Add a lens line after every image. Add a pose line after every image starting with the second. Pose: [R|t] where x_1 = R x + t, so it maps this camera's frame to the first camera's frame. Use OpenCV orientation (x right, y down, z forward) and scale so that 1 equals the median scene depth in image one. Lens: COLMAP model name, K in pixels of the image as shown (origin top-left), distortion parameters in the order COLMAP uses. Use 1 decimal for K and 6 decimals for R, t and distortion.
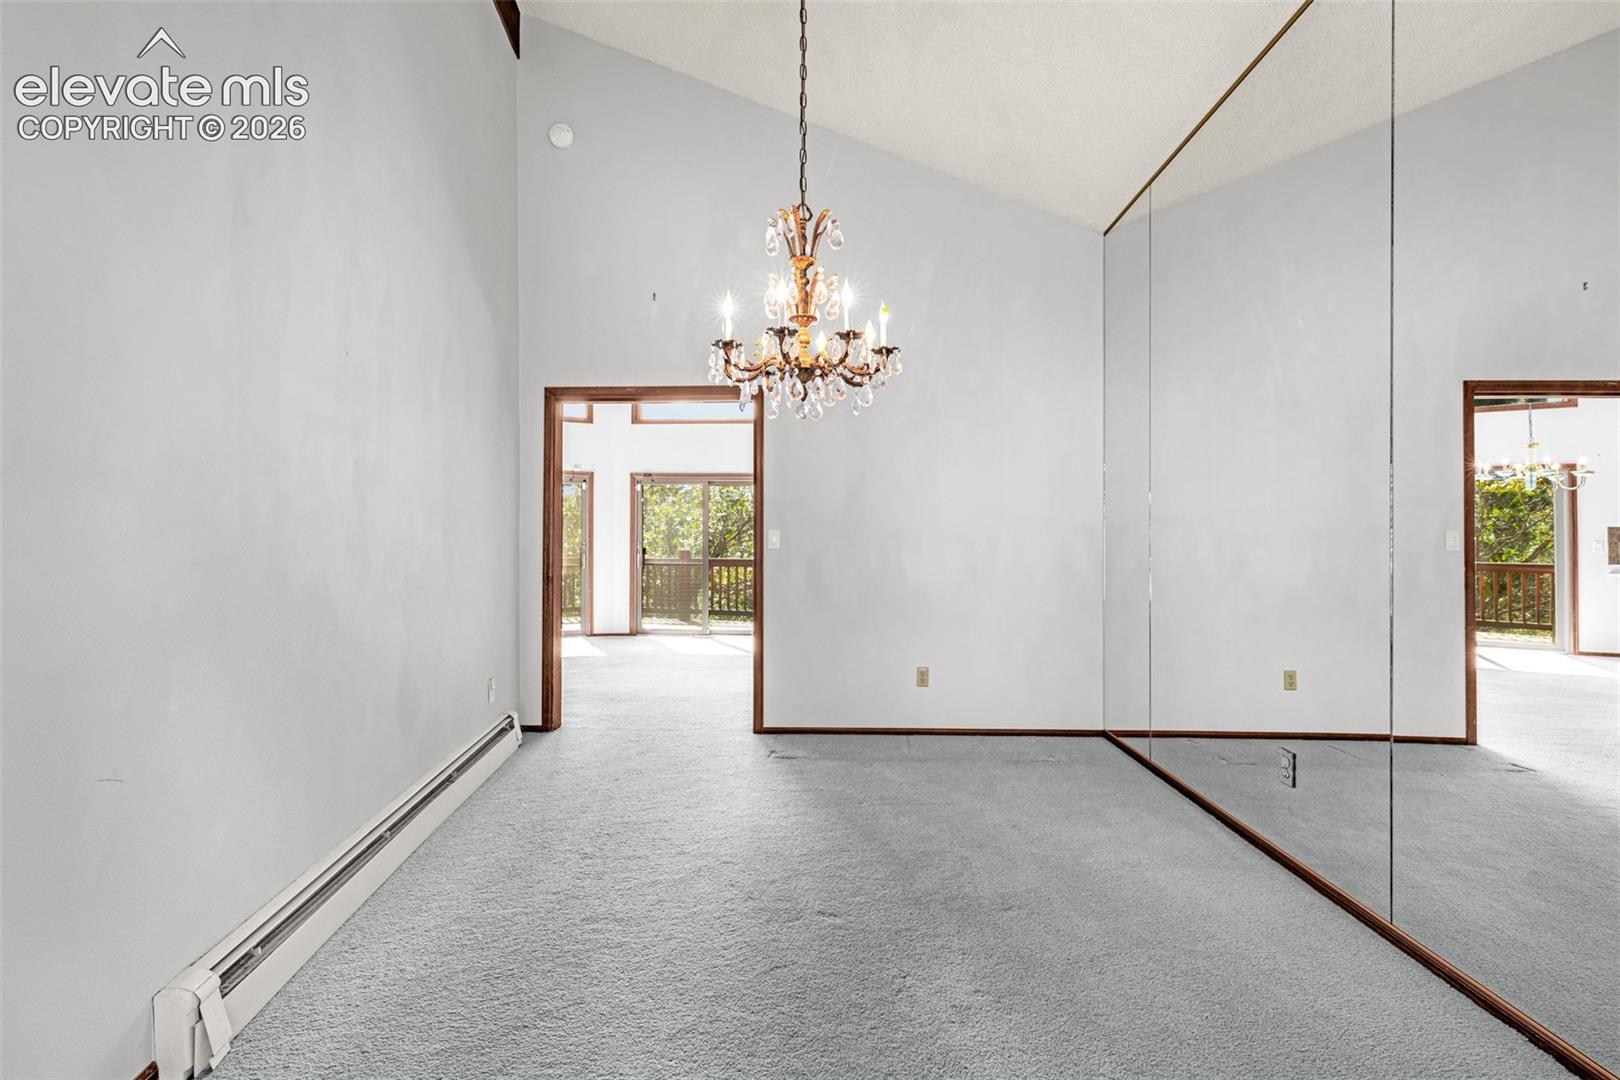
lens RADIAL K [[697.9, 0, 805.6], [0, 697.9, 543.6], [0, 0, 1]] dist [0.001509, 0.000111]
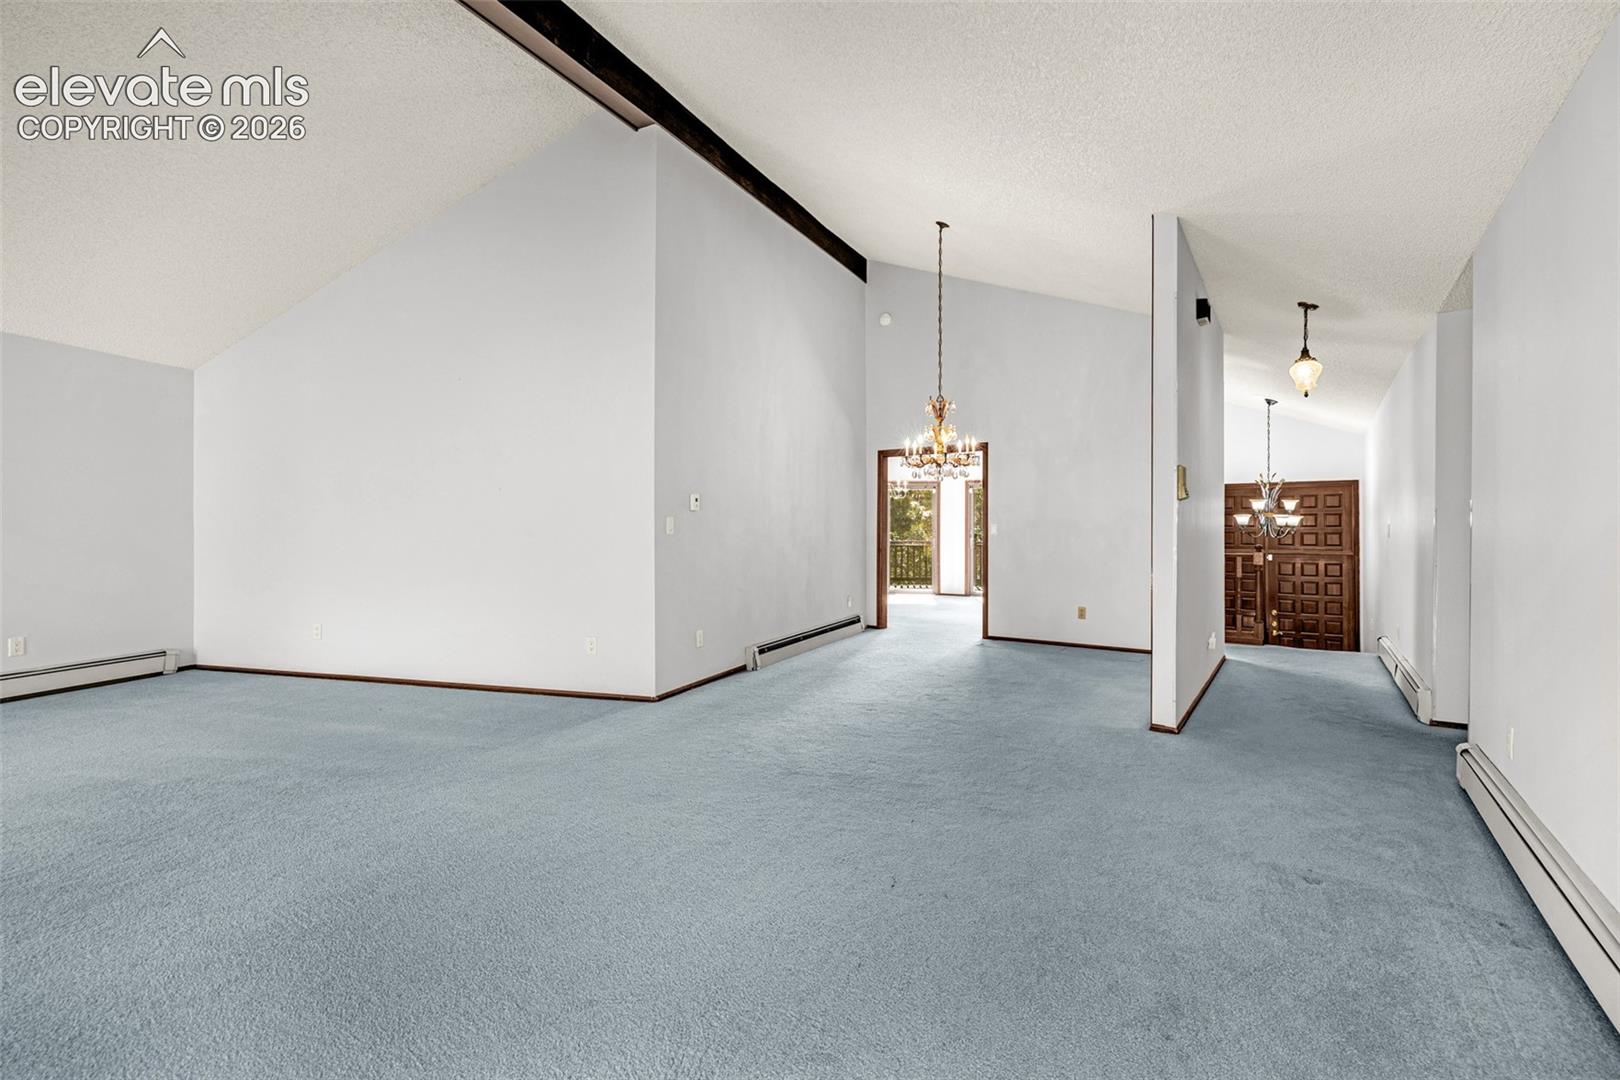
lens RADIAL K [[697.9, 0, 804.1], [0, 697.9, 531.8], [0, 0, 1]] dist [0.001509, 0.000111]
pose [[0.834636, 0.000763, -0.550802, 0.525747], [0.001556, 0.999992, 0.003744, -0.007503], [0.550800, -0.003982, 0.834628, -0.733131]]
